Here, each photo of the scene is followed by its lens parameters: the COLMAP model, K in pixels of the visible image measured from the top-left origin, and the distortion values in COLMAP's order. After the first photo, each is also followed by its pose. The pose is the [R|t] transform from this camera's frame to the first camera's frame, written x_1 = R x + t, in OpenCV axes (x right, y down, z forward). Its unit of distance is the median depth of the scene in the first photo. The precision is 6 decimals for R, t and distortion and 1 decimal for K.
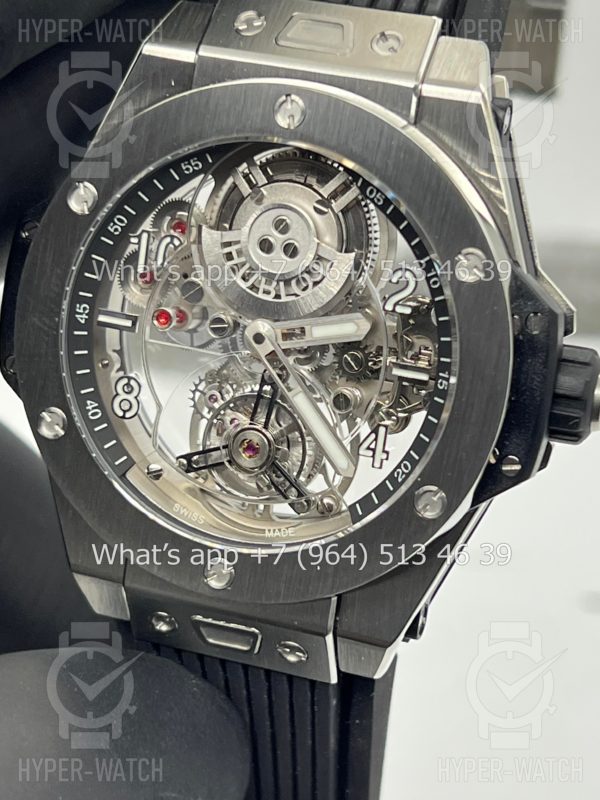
lens RADIAL K [[1863.6, 0, 300.0], [0, 1863.6, 400.0], [0, 0, 1]] dist [0.220507, -0.357795]
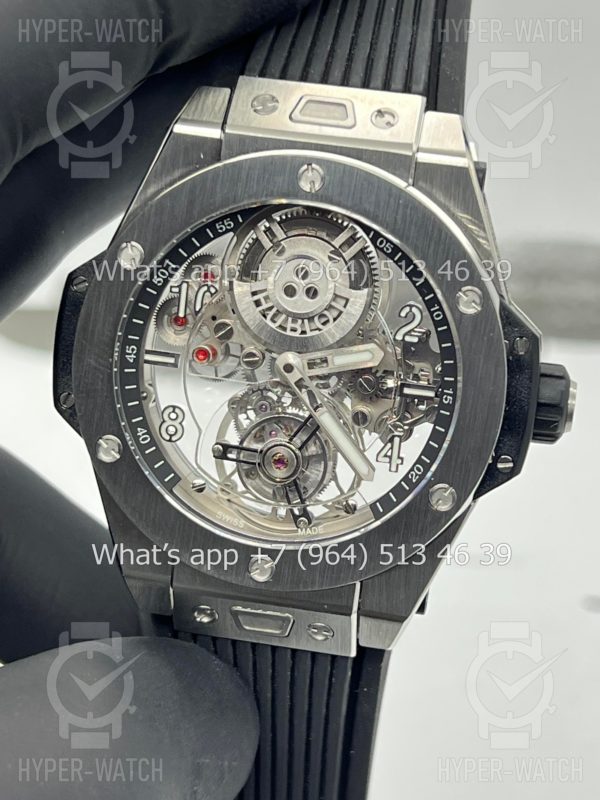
lens RADIAL K [[1863.6, 0, 300.0], [0, 1863.6, 400.0], [0, 0, 1]] dist [0.220507, -0.357795]
pose [[0.988013, -0.046765, 0.147115, -0.189351], [0.048738, 0.998763, -0.009831, -0.000760], [-0.146474, 0.016884, 0.989070, -0.174771]]
